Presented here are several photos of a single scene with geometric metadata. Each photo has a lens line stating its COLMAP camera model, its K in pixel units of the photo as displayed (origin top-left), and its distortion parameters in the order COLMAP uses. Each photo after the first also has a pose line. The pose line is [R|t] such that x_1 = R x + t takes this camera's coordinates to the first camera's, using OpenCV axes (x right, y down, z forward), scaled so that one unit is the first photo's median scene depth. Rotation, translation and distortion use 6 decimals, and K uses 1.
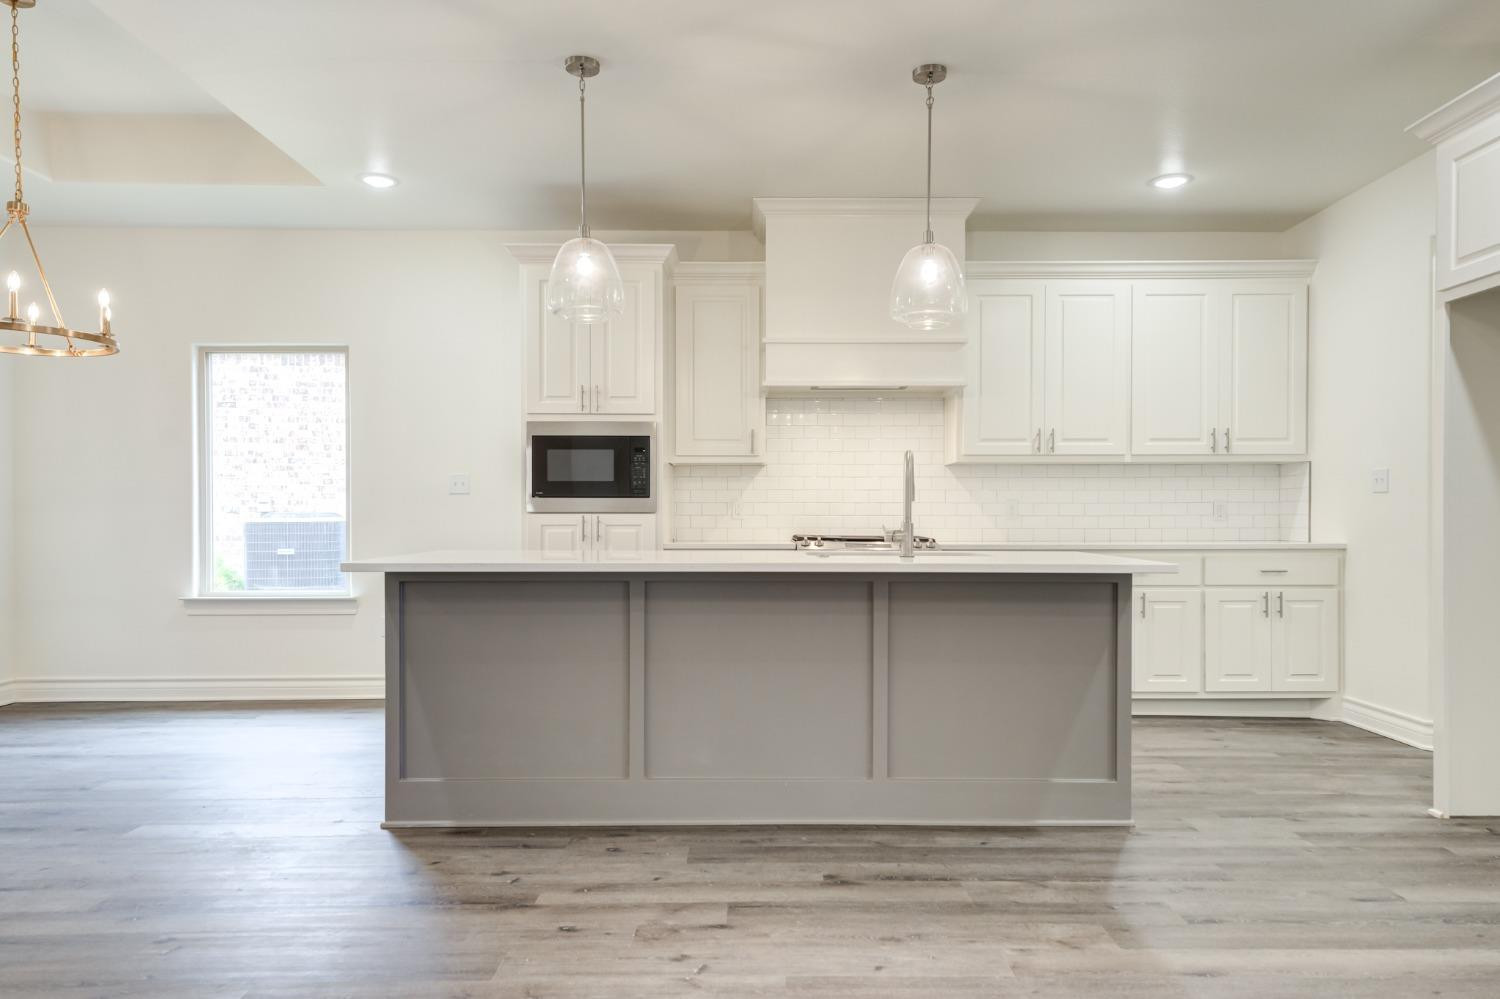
lens RADIAL K [[998.2, 0, 758.7], [0, 998.2, 527.9], [0, 0, 1]] dist [0.025210, 0.000028]
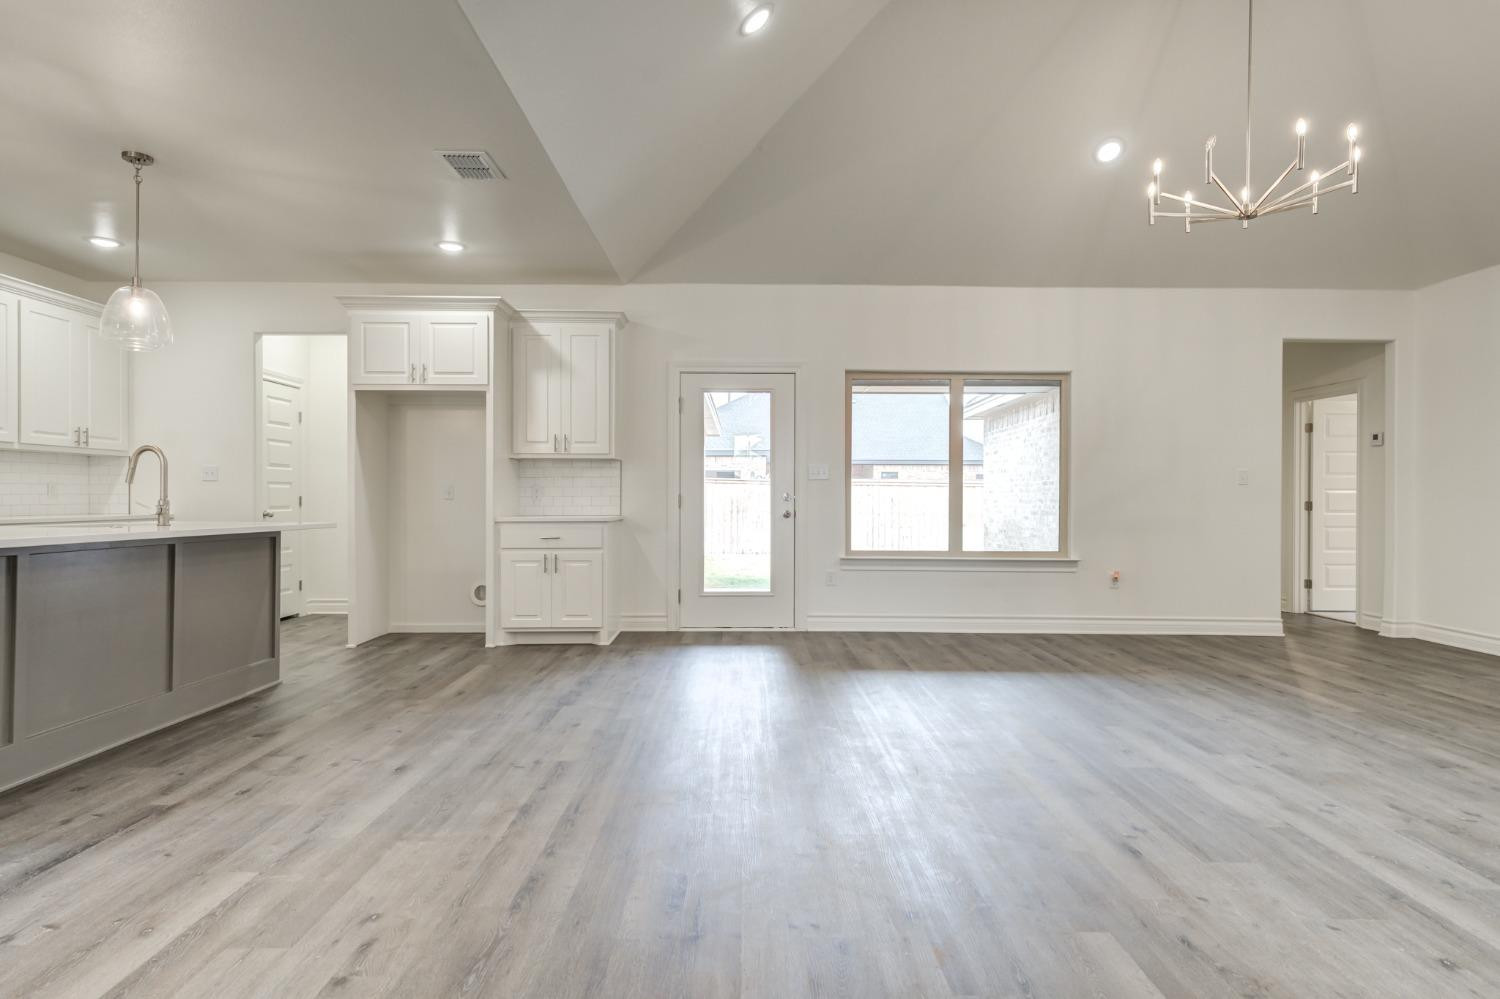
lens RADIAL K [[839.7, 0, 752.4], [0, 839.7, 500.2], [0, 0, 1]] dist [0.014826, -0.002057]
pose [[-0.001963, -0.000749, 0.999998, -0.675754], [0.006137, 0.999981, 0.000761, -0.000823], [-0.999979, 0.006139, -0.001959, 0.145311]]
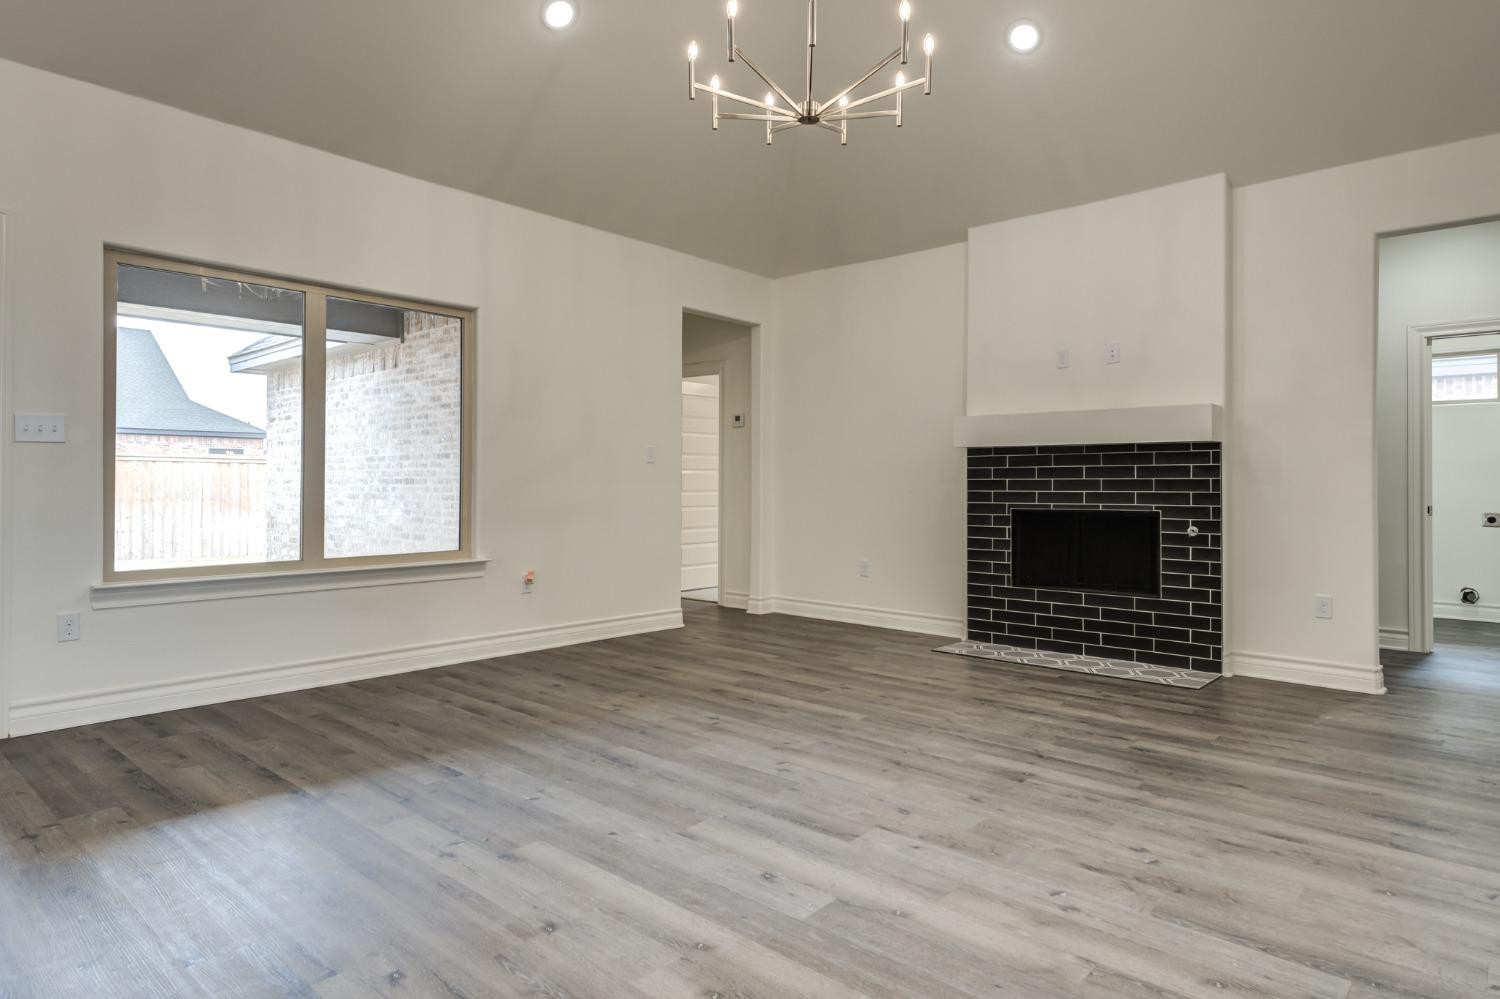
lens RADIAL K [[864.3, 0, 753.5], [0, 864.3, 476.3], [0, 0, 1]] dist [0.015281, -0.001187]
pose [[-0.743924, 0.001994, 0.668261, -0.285487], [0.003356, 0.999994, 0.000753, -0.001269], [-0.668255, 0.002803, -0.743927, 0.178072]]
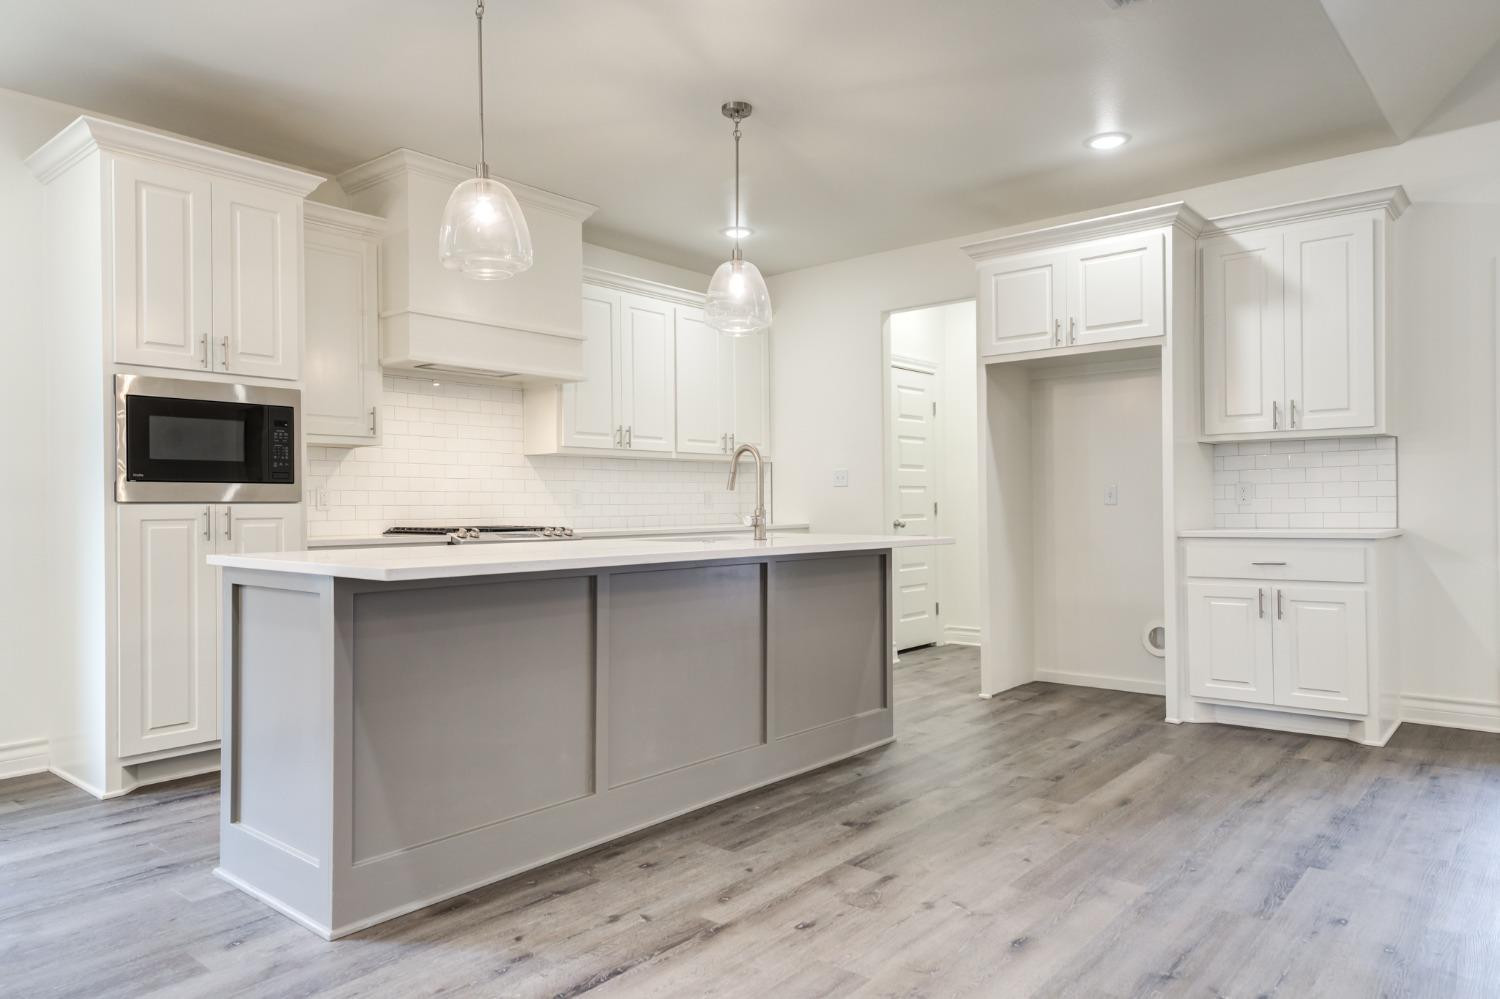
lens RADIAL K [[976.0, 0, 751.6], [0, 976.0, 501.4], [0, 0, 1]] dist [0.027781, -0.003436]
pose [[0.650304, -0.001555, 0.759673, -0.469327], [0.015367, 0.999820, -0.011107, -0.001414], [-0.759519, 0.018897, 0.650211, 0.203960]]
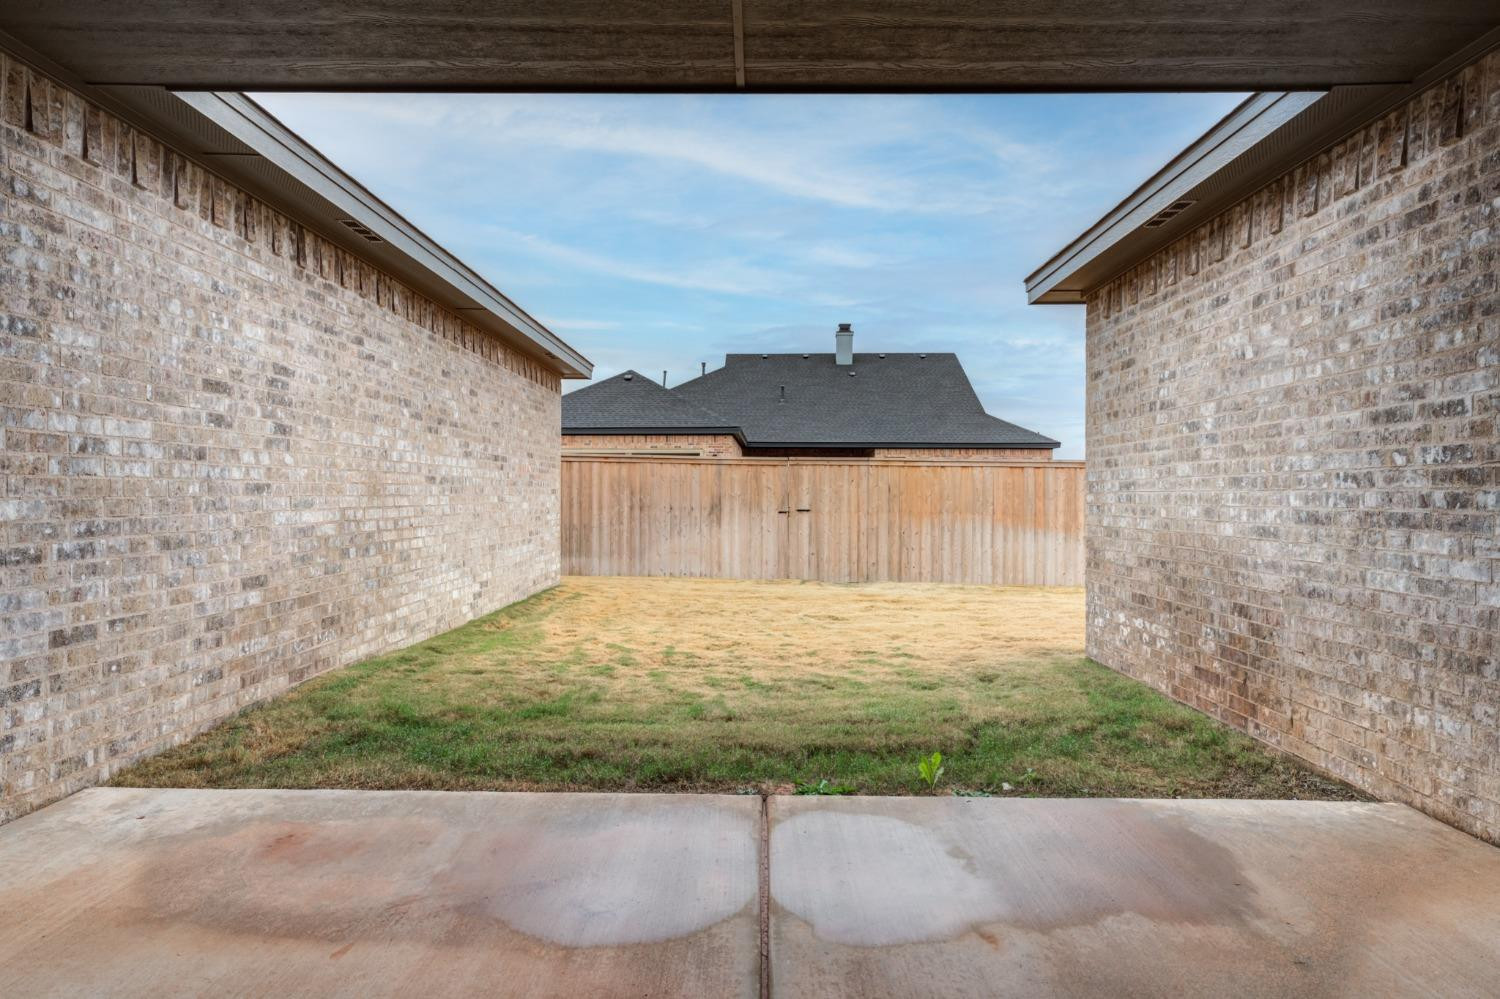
lens RADIAL K [[839.7, 0, 752.4], [0, 839.7, 500.2], [0, 0, 1]] dist [0.014826, -0.002057]
pose [[0.010947, -0.008712, 0.999902, 0.808613], [0.007127, 0.999937, 0.008635, 0.014349], [-0.999915, 0.007032, 0.011009, -0.144602]]
